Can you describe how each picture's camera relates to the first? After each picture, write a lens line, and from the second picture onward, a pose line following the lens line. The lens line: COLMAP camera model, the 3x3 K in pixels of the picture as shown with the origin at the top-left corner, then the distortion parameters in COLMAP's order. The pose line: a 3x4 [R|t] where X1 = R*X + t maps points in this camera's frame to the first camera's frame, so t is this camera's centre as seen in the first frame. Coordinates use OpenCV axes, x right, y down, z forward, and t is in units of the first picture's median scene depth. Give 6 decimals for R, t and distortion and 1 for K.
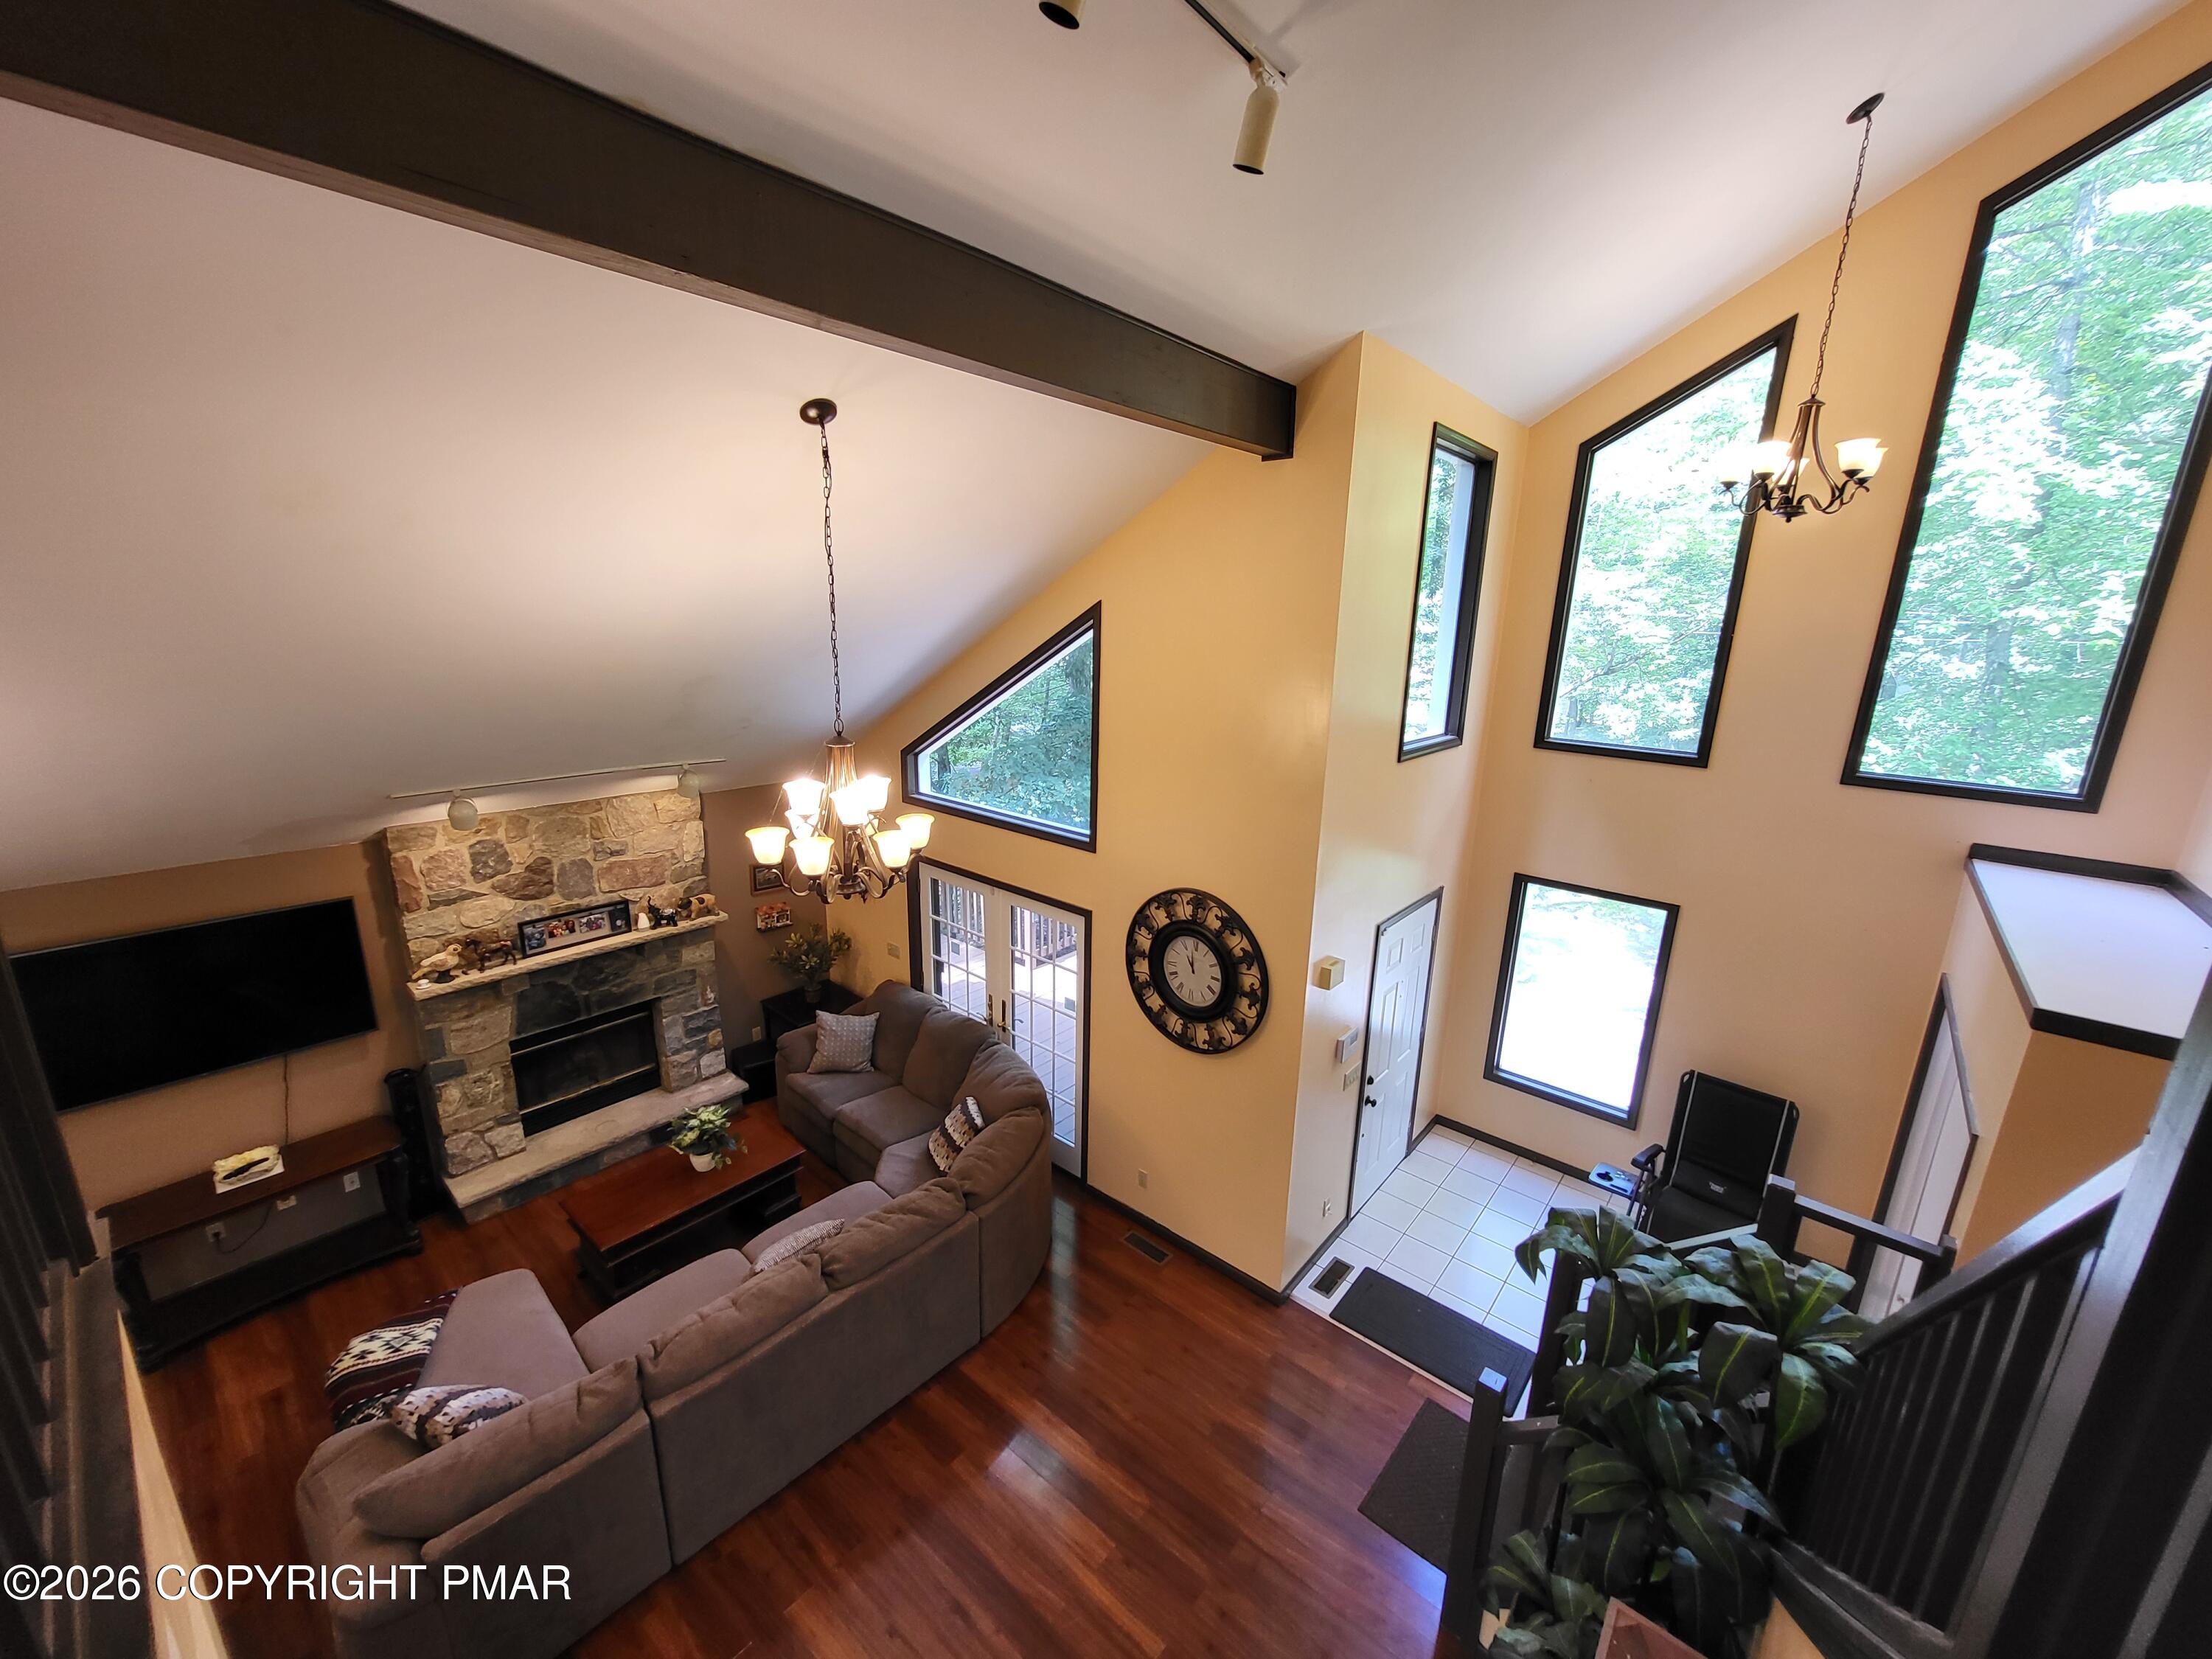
lens RADIAL K [[870.5, 0, 1124.0], [0, 870.5, 830.0], [0, 0, 1]] dist [-0.001880, -0.000471]
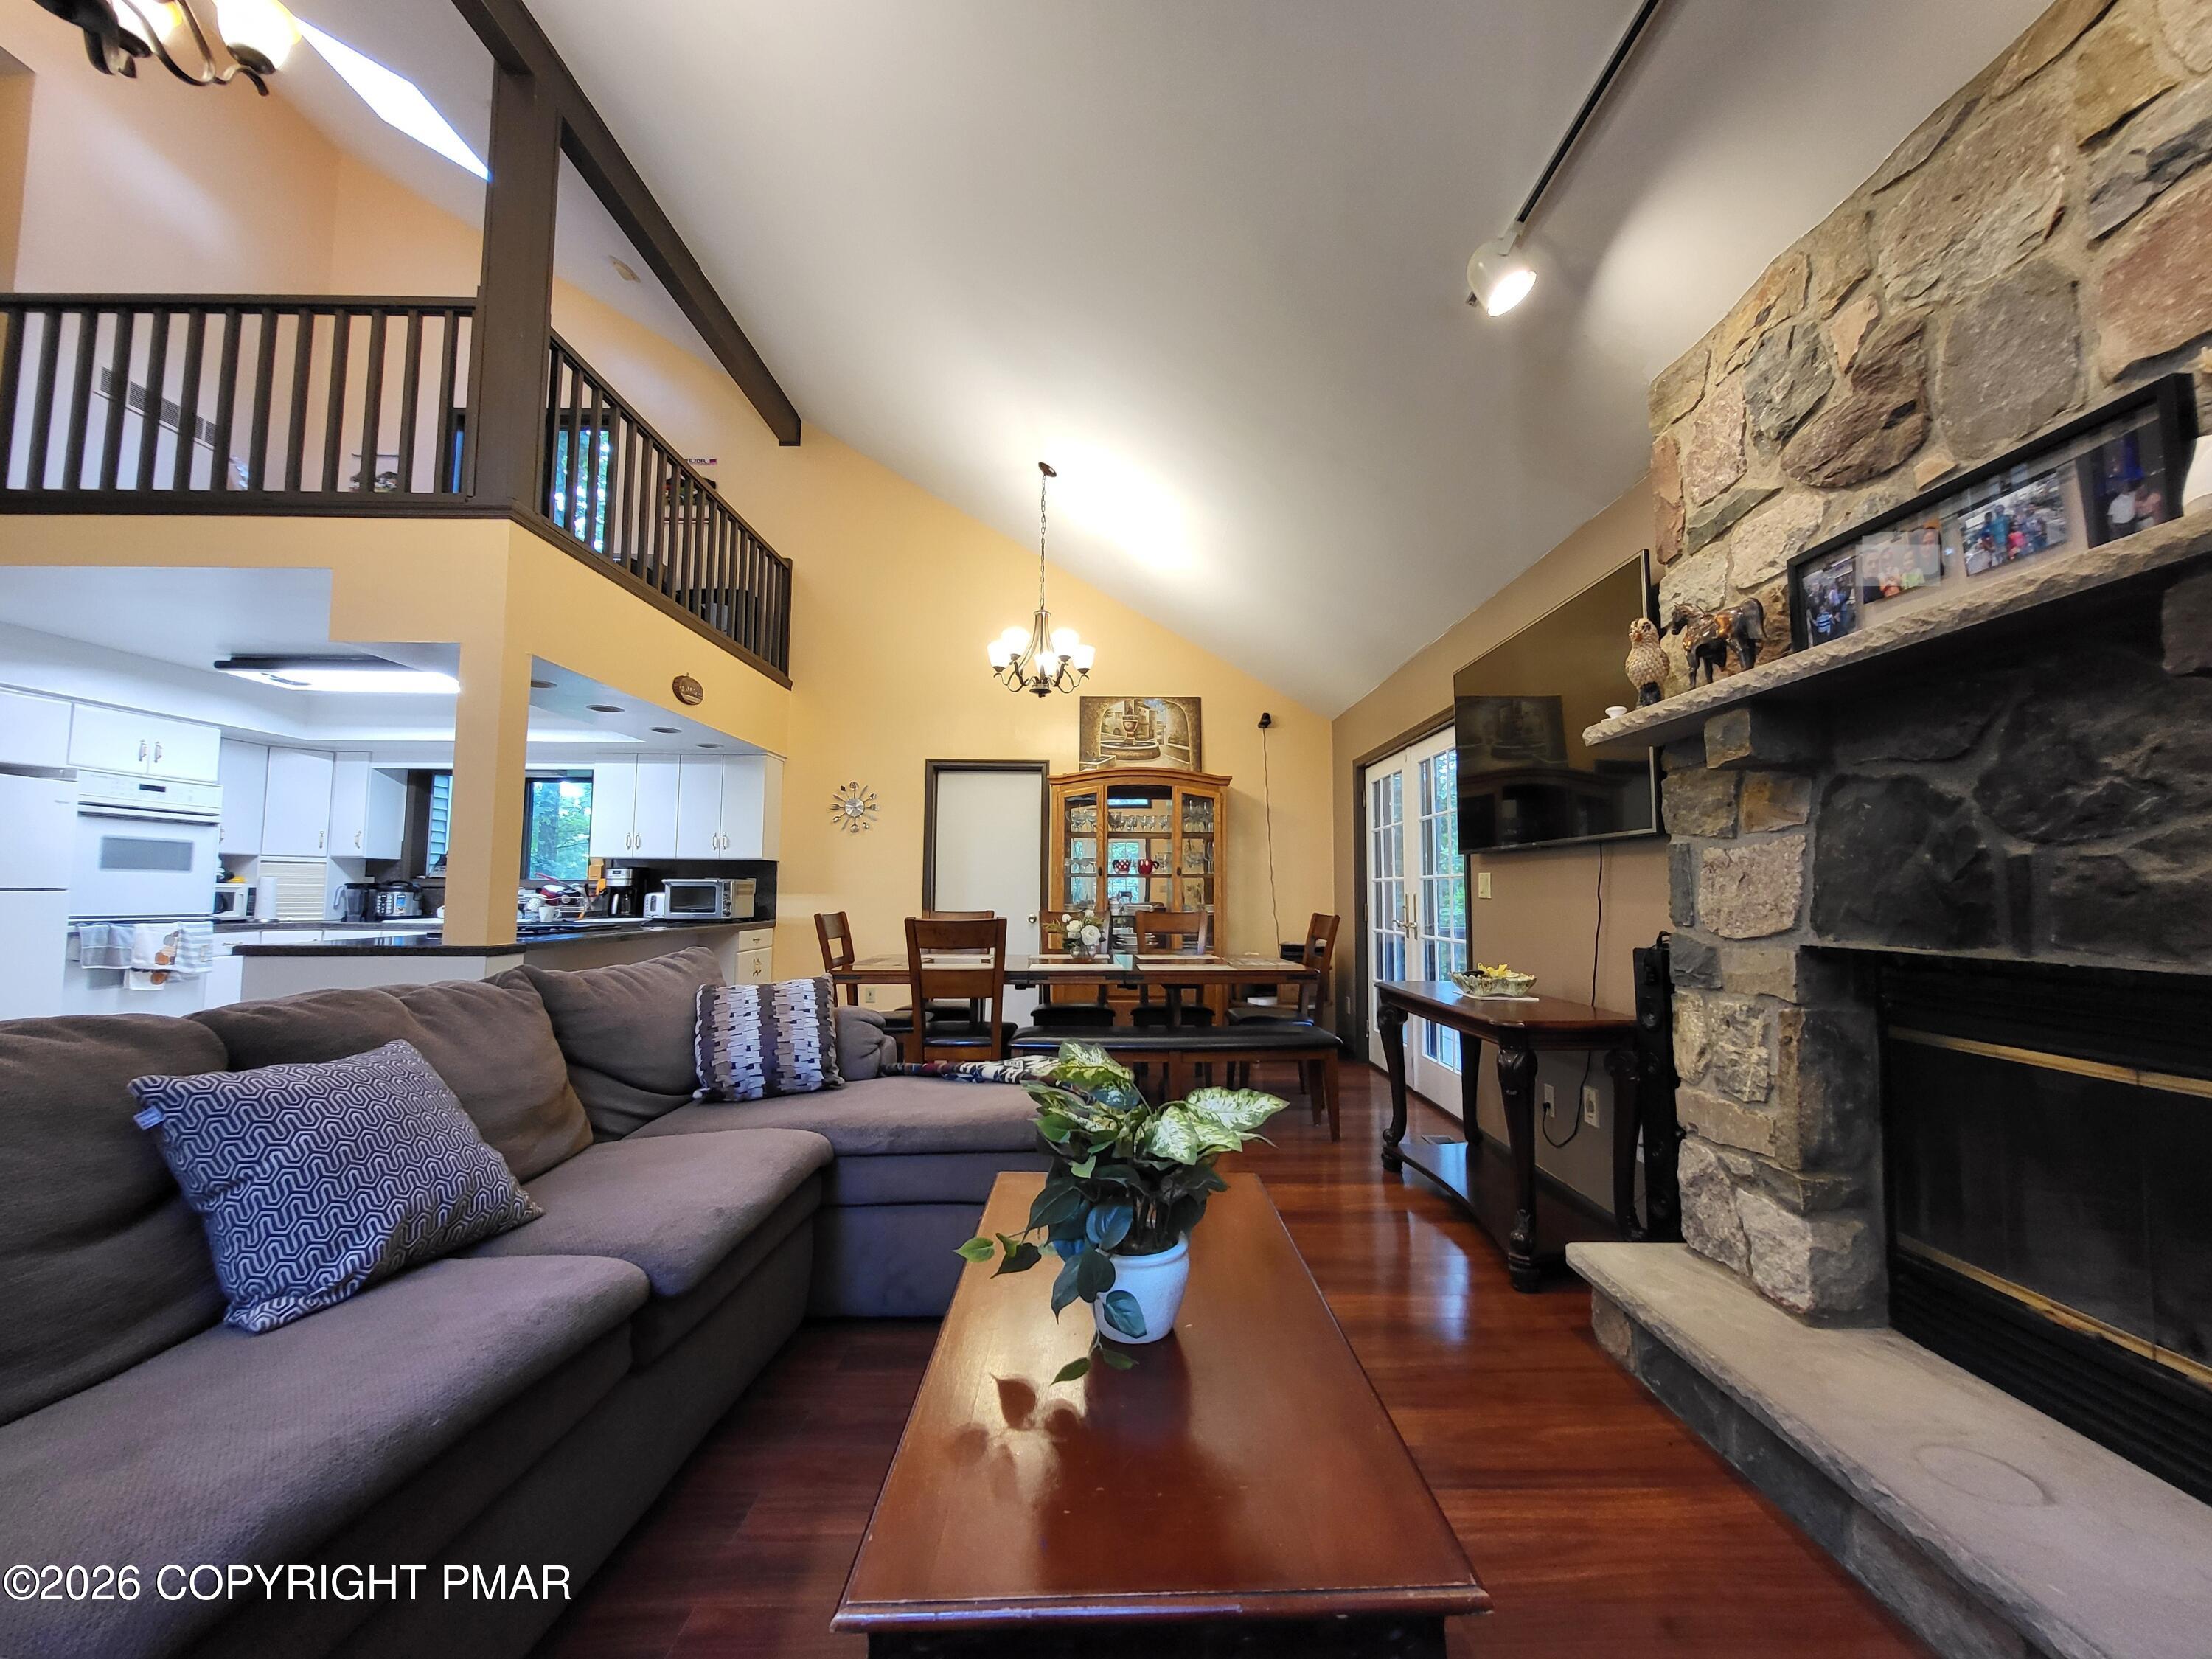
lens RADIAL K [[870.5, 0, 1118.3], [0, 870.5, 831.8], [0, 0, 1]] dist [-0.001880, -0.000471]
pose [[-0.760292, -0.078224, -0.644854, -0.301018], [-0.187339, 0.976947, 0.102366, 0.222145], [0.621980, 0.198634, -0.757420, 1.113060]]
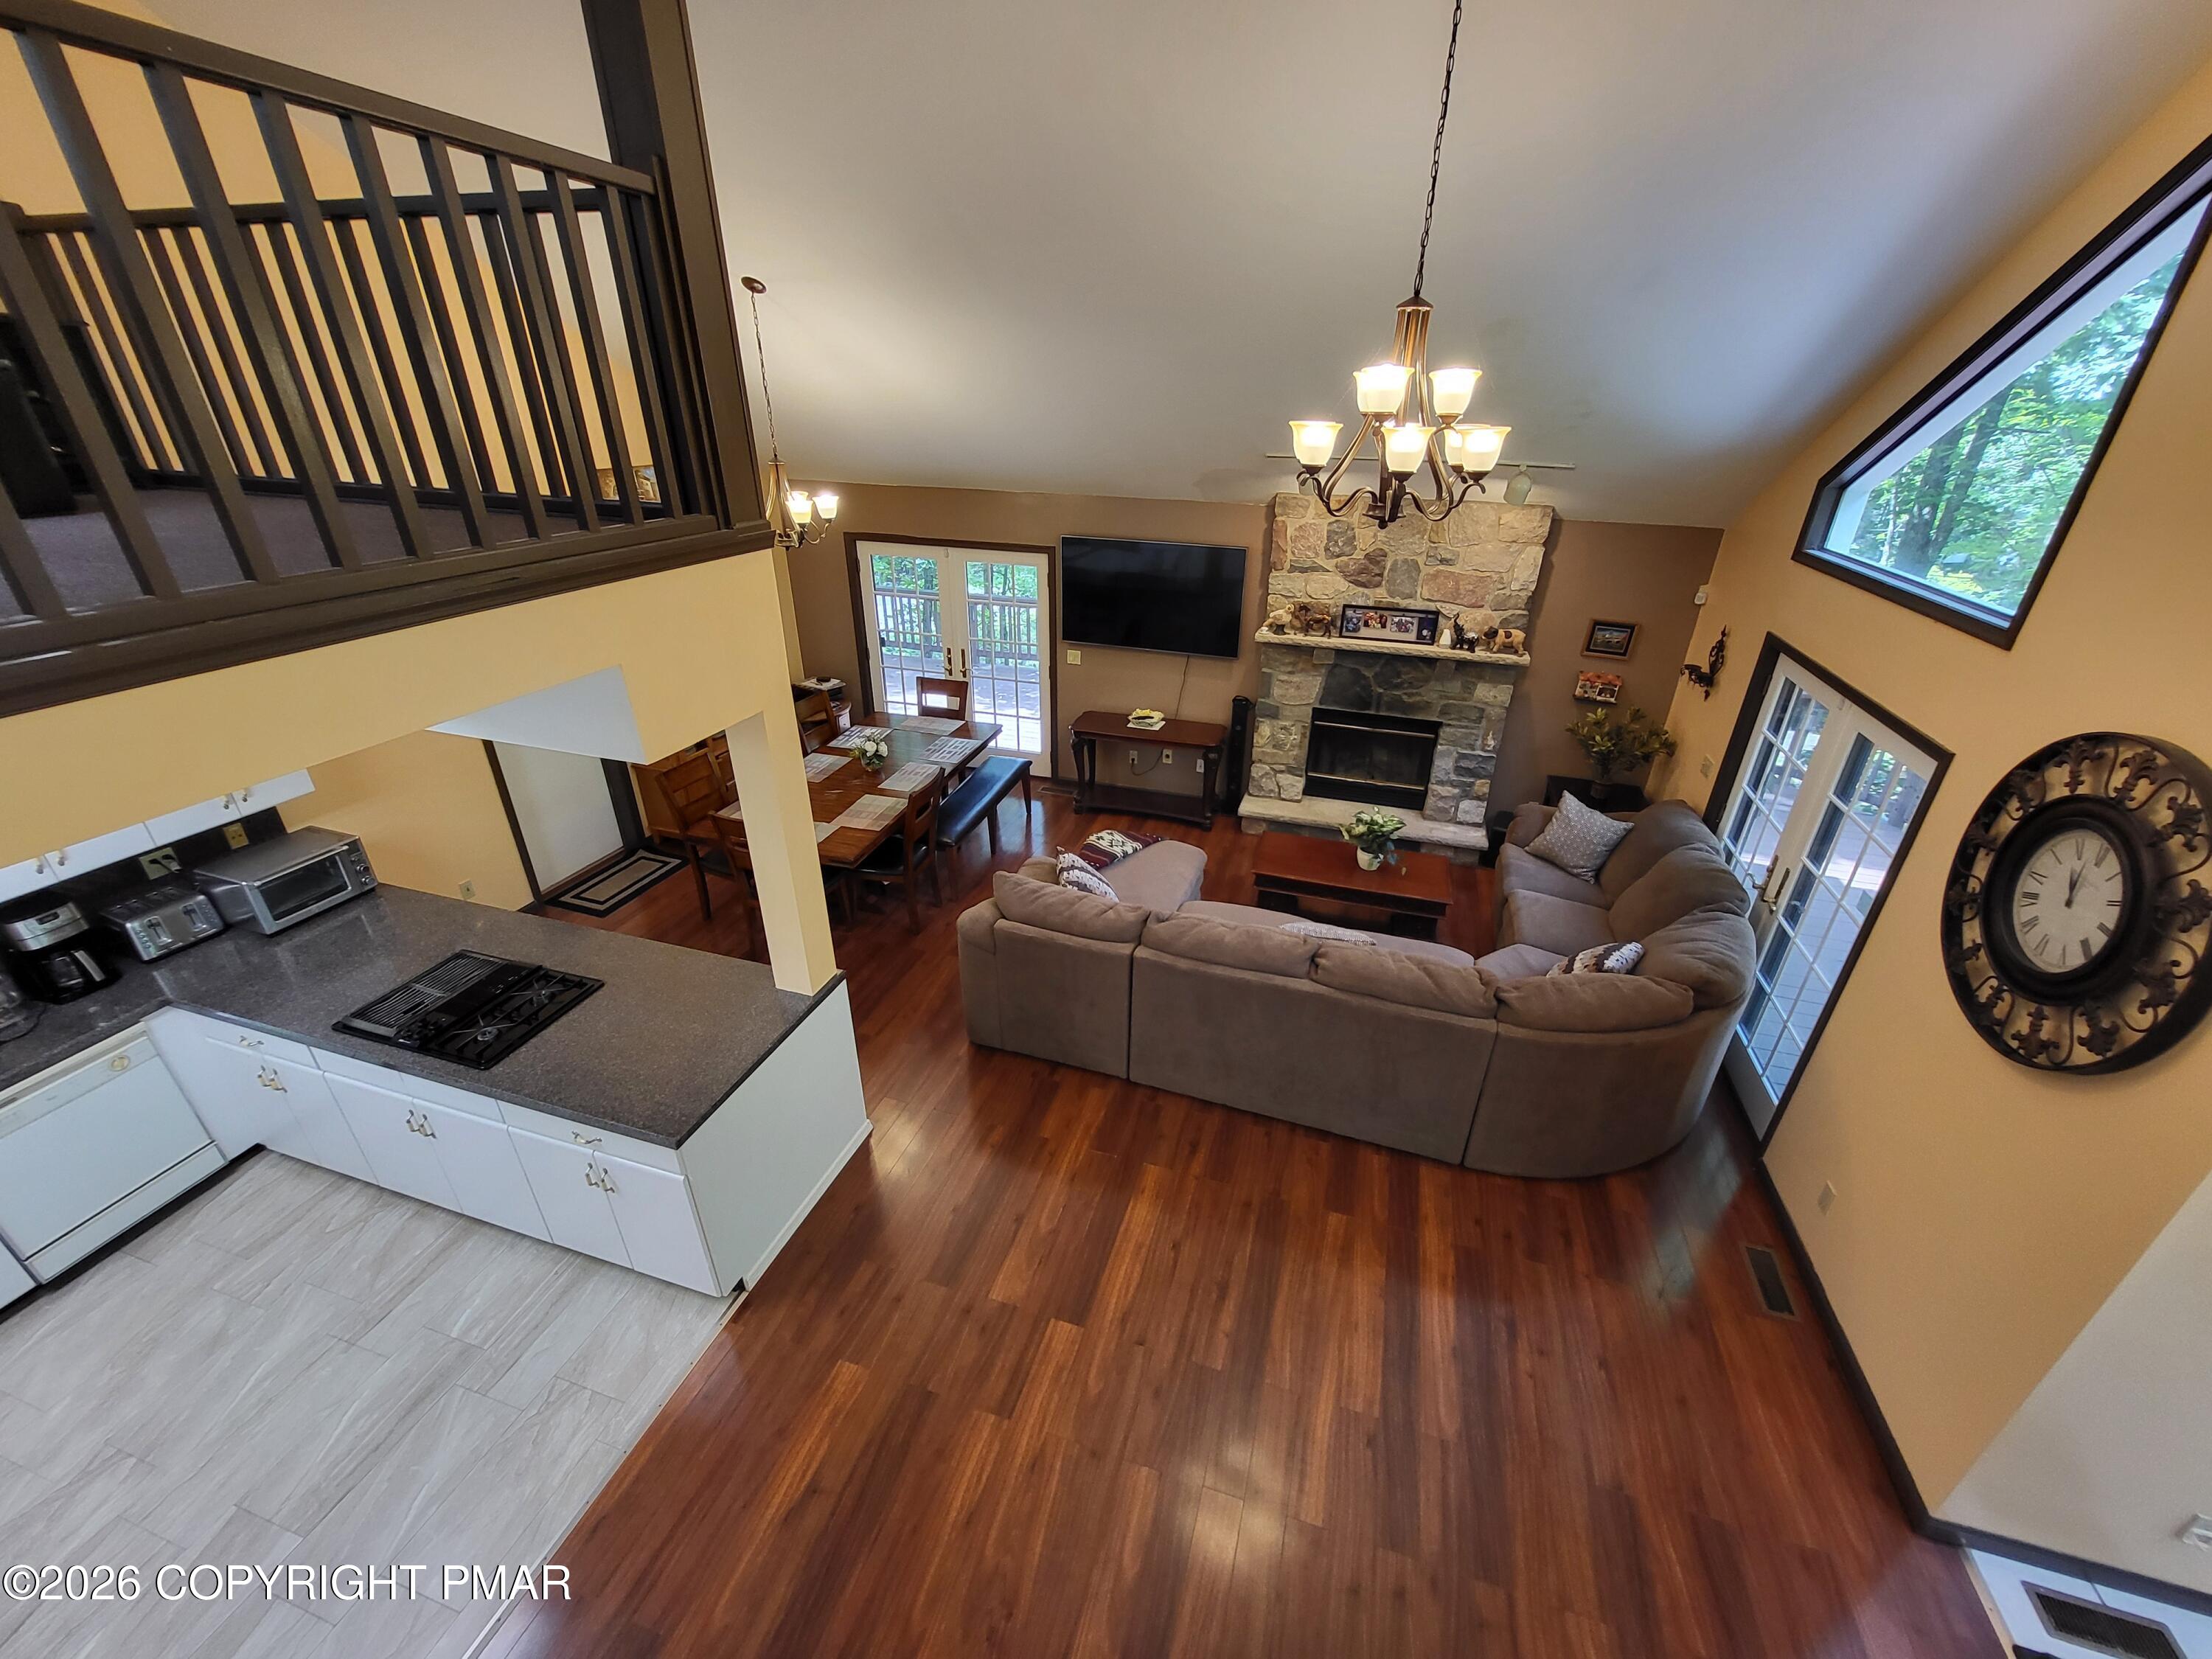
lens RADIAL K [[870.5, 0, 1121.0], [0, 870.5, 831.4], [0, 0, 1]] dist [-0.001880, -0.000471]
pose [[0.393223, 0.392531, -0.831442, 0.236440], [-0.236508, 0.917042, 0.321089, 0.084073], [0.888504, 0.070383, 0.453439, 0.259930]]
